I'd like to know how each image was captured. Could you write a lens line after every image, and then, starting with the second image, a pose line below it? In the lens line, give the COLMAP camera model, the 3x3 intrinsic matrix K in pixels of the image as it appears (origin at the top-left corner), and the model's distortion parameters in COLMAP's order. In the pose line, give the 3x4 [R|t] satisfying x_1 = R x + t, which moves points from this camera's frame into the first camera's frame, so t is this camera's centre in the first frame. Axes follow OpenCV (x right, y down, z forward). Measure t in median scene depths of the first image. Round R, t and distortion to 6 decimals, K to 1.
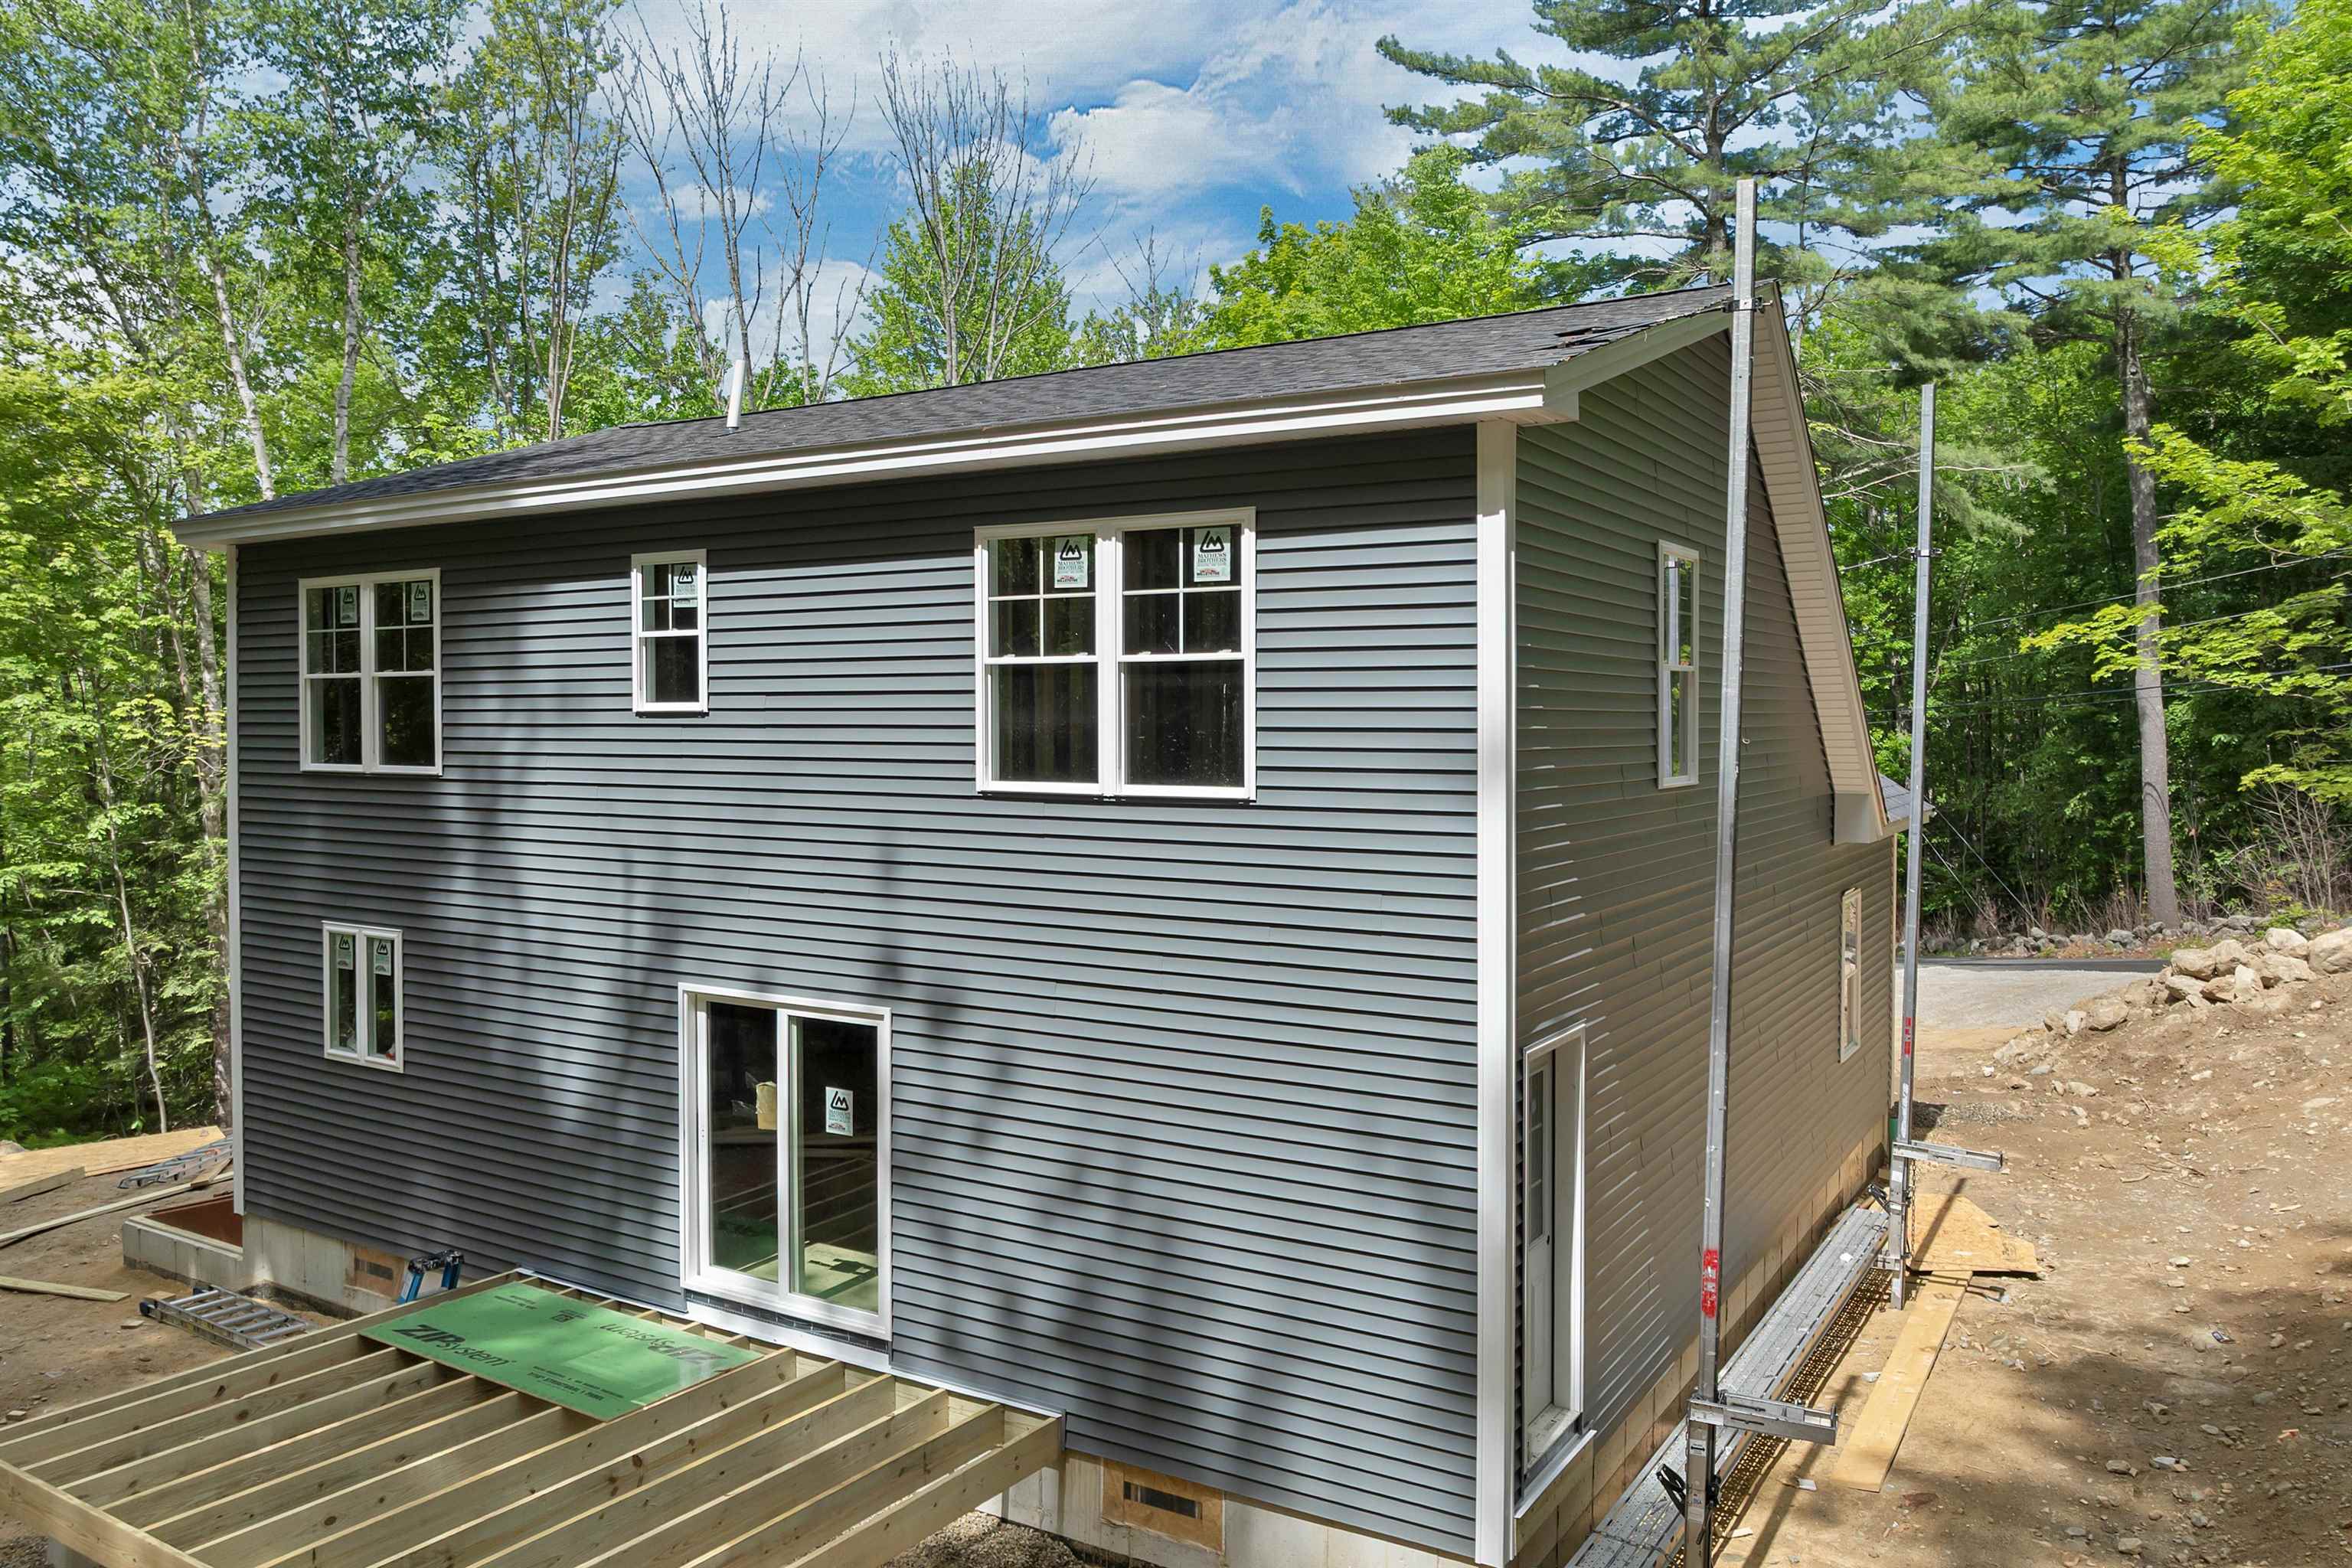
lens RADIAL K [[1701.2, 0, 1165.1], [0, 1701.2, 763.1], [0, 0, 1]] dist [-0.043310, 0.006869]
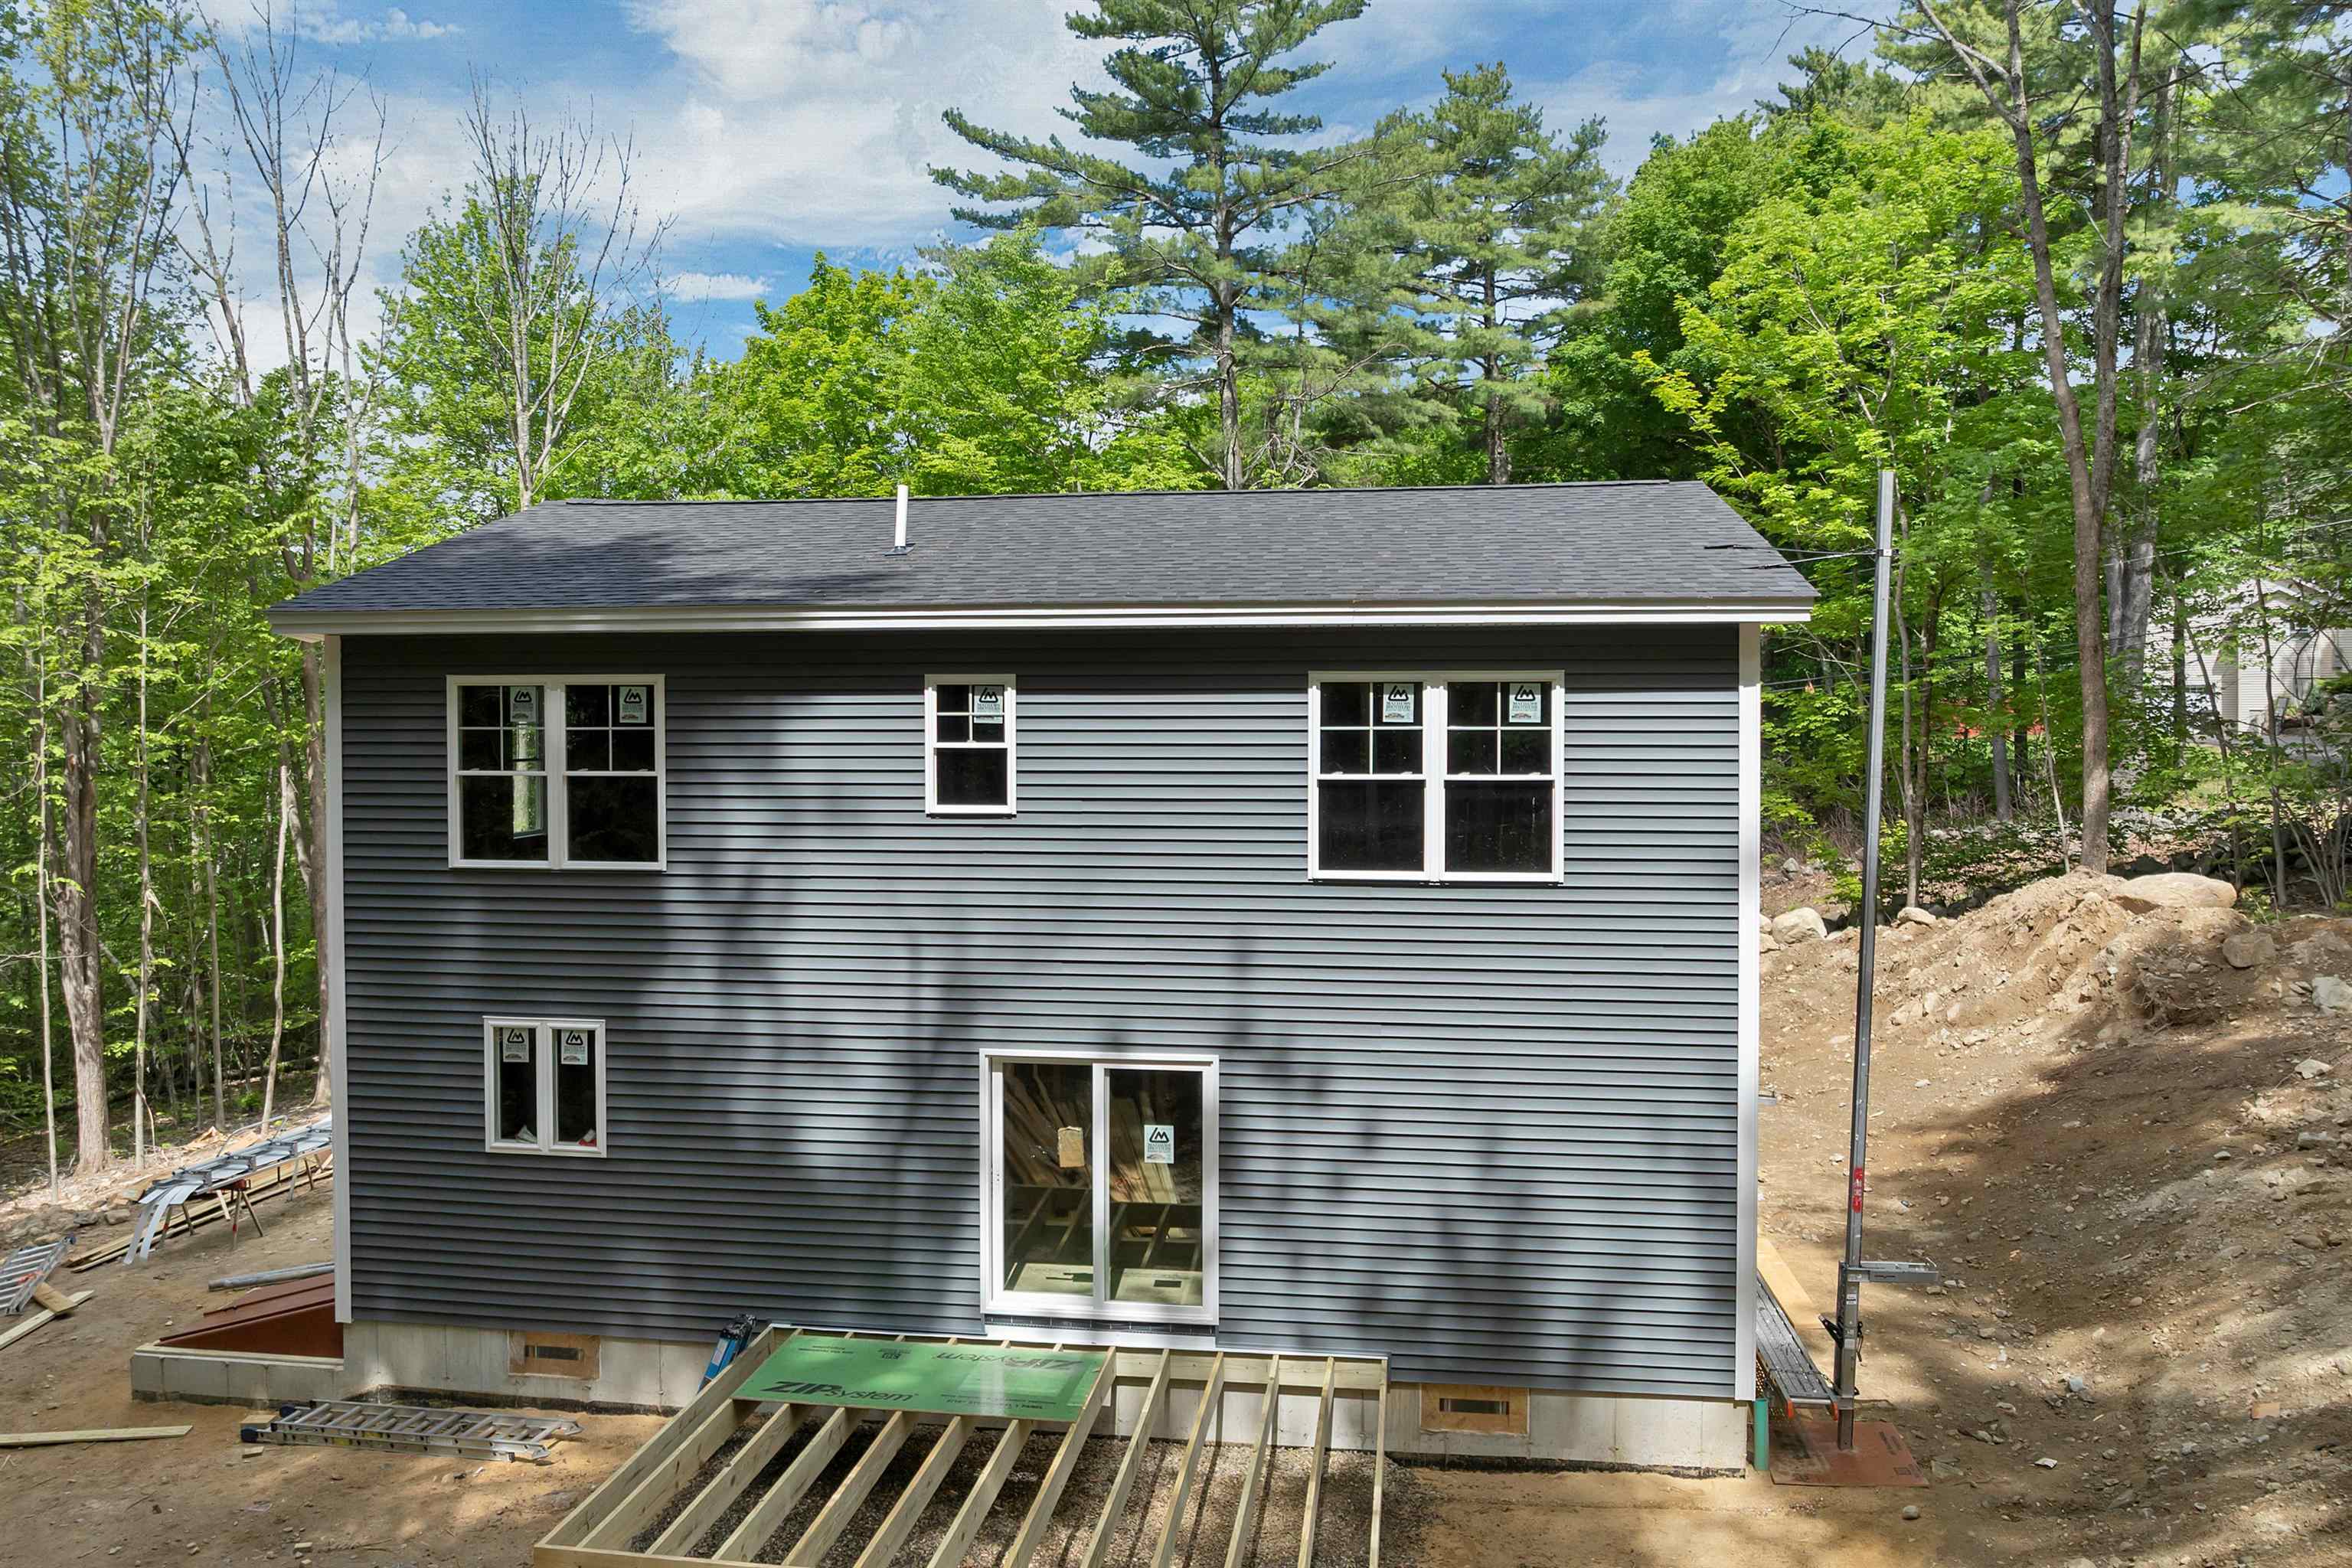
lens RADIAL K [[1665.3, 0, 1176.0], [0, 1665.3, 784.0], [0, 0, 1]] dist [-0.009729, -0.043039]
pose [[0.914289, -0.017737, 0.404673, -0.619095], [0.011985, 0.999788, 0.016744, -0.067177], [-0.404885, -0.010459, 0.914308, -0.084898]]
